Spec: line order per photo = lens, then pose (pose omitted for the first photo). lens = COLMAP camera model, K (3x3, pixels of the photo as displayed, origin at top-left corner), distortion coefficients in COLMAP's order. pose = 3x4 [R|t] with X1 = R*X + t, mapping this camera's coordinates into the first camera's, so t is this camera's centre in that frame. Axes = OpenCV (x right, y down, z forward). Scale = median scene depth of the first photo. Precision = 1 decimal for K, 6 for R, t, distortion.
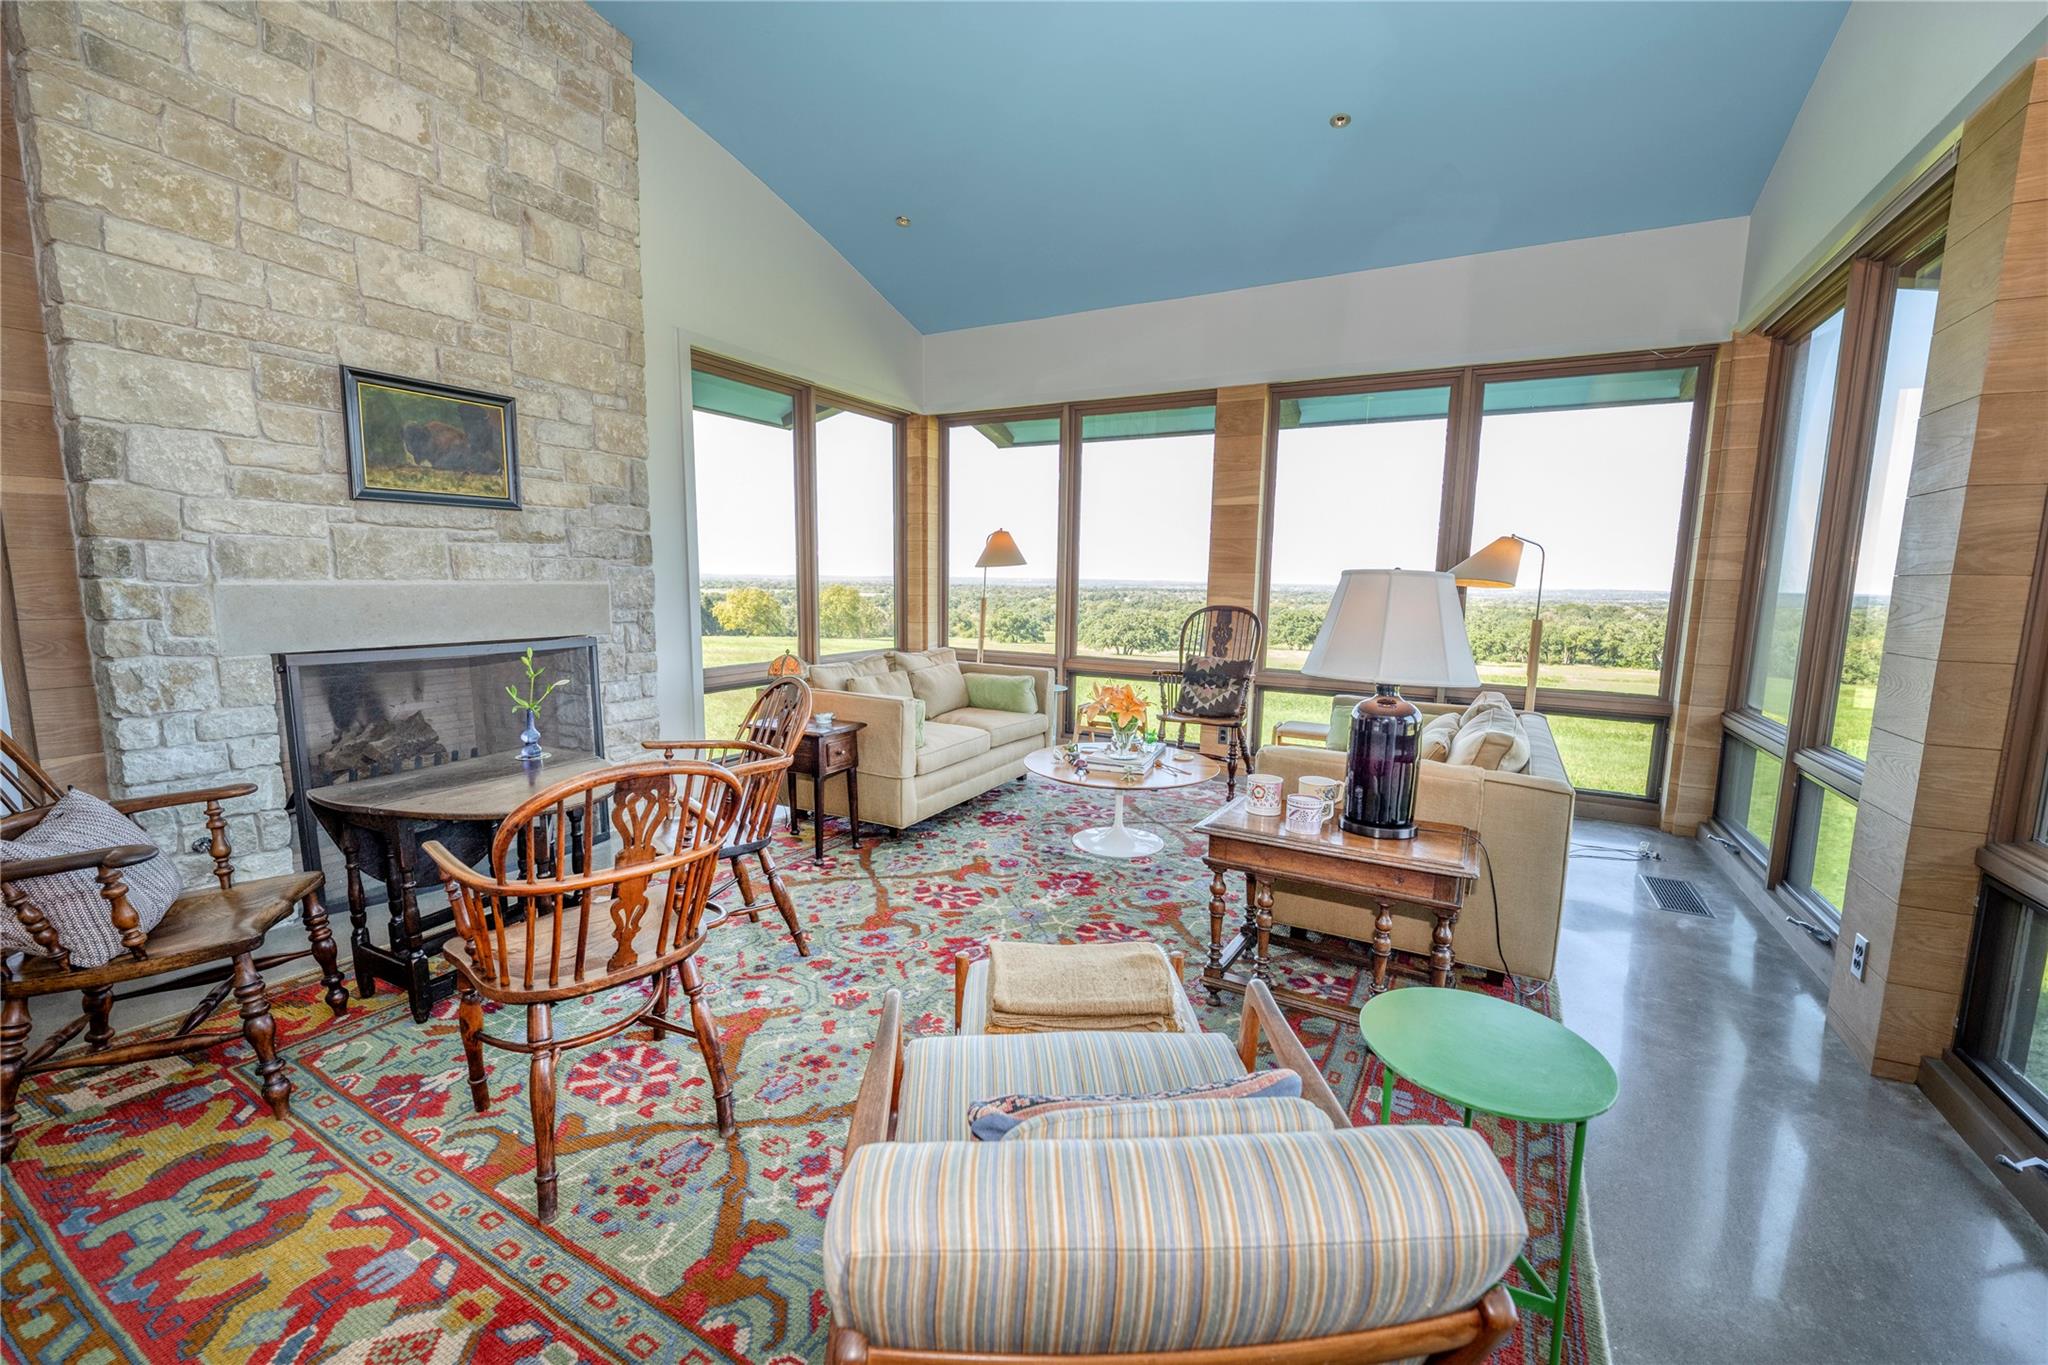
lens RADIAL K [[818.4, 0, 1024.2], [0, 818.4, 680.9], [0, 0, 1]] dist [-0.001701, -0.000404]
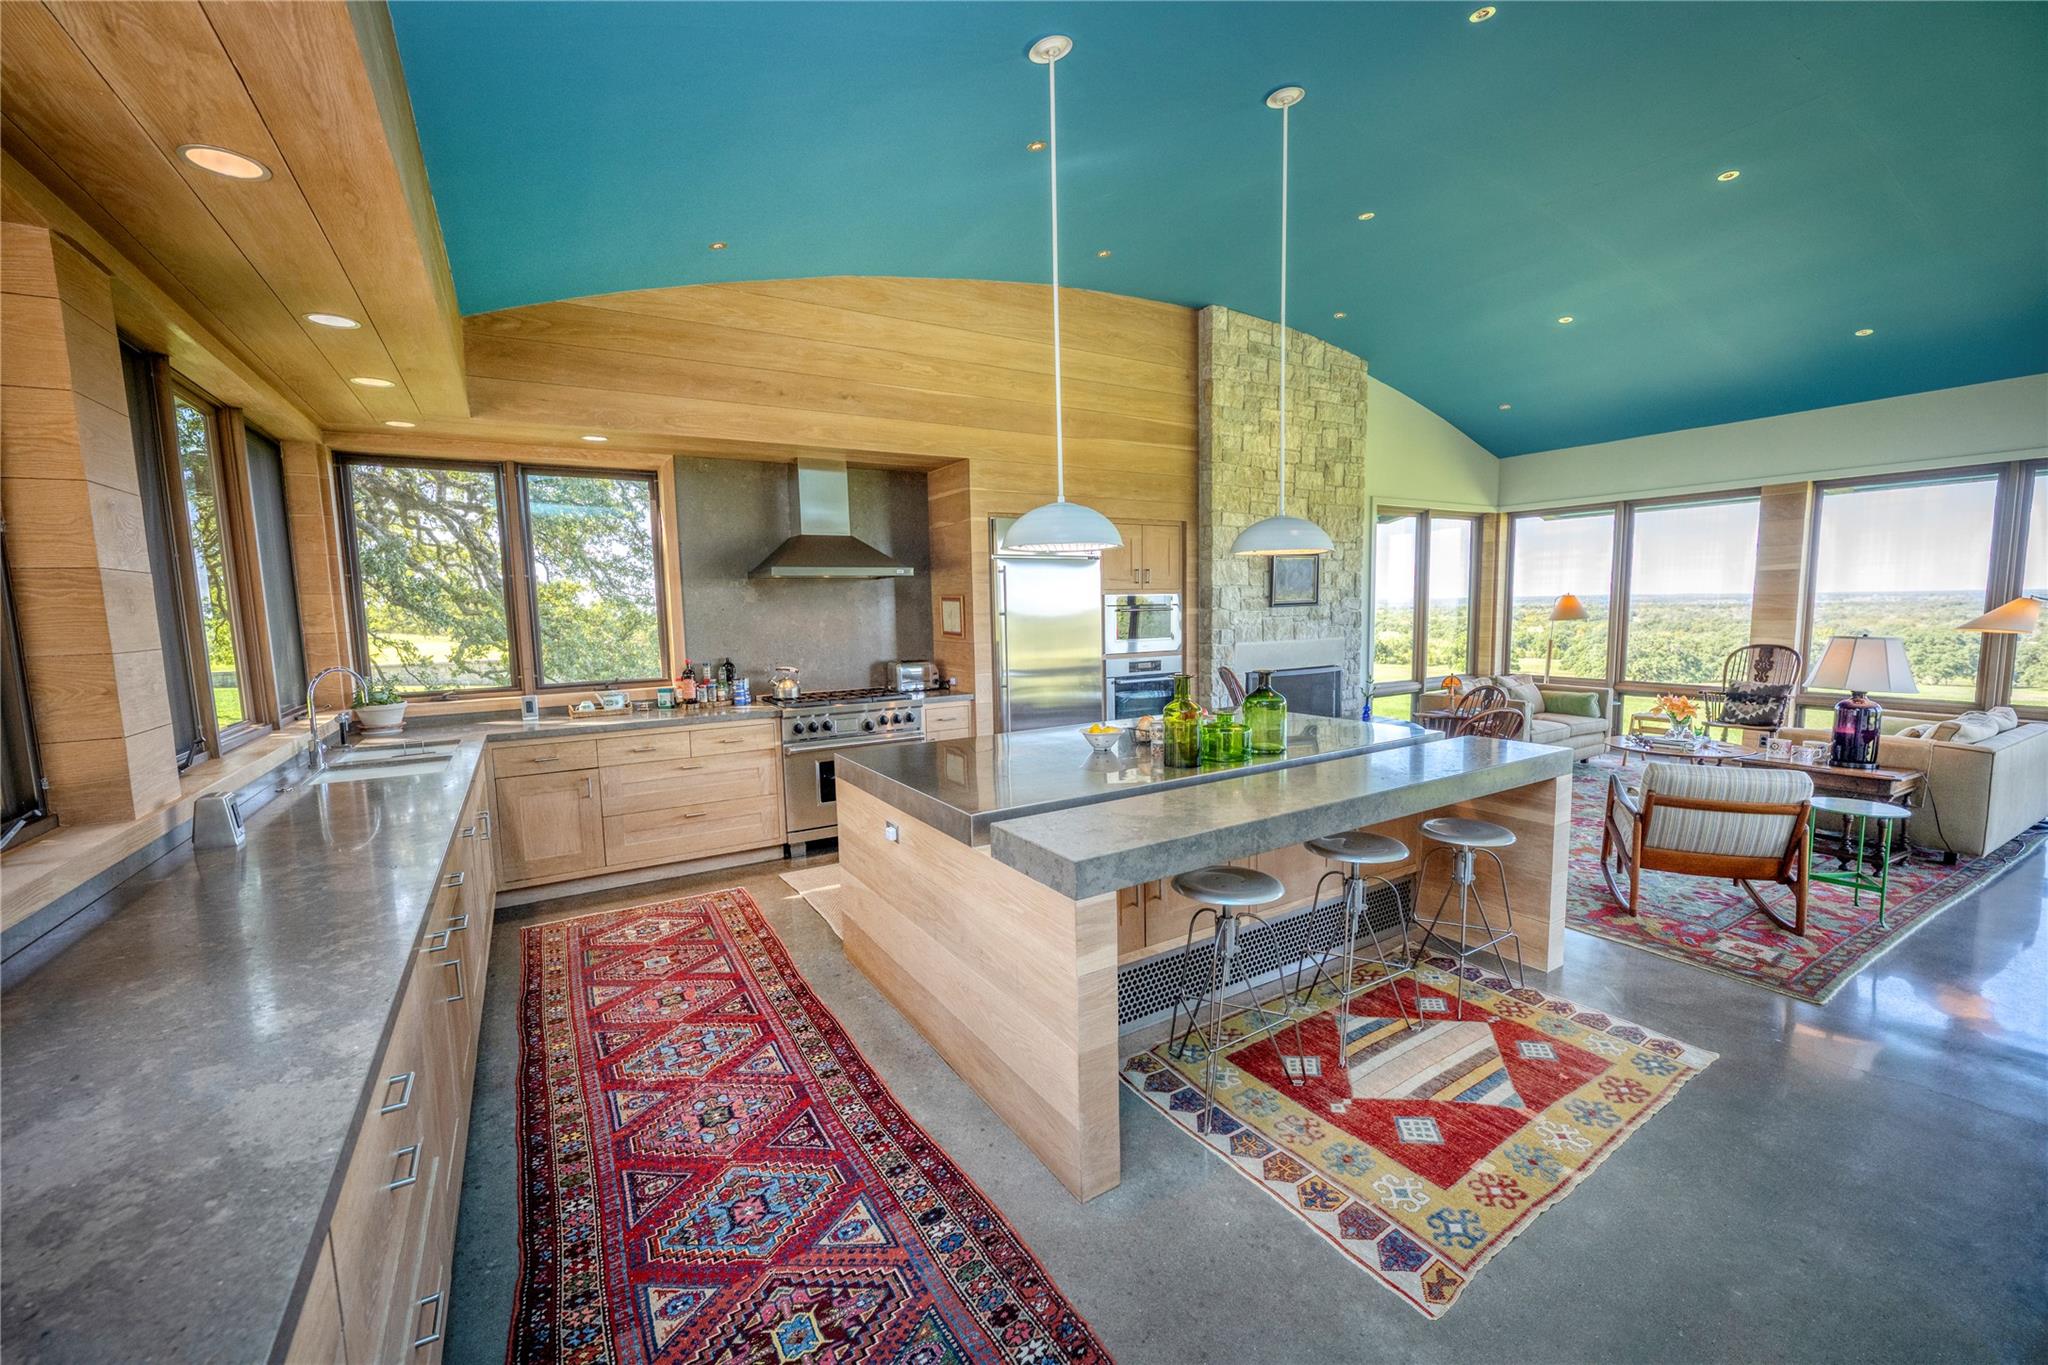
lens RADIAL K [[818.4, 0, 1025.0], [0, 818.4, 686.6], [0, 0, 1]] dist [-0.001701, -0.000404]
pose [[0.869636, 0.018025, -0.493364, -0.159248], [-0.030325, 0.999397, -0.016939, 0.038889], [0.492761, 0.029692, 0.869658, -0.806306]]
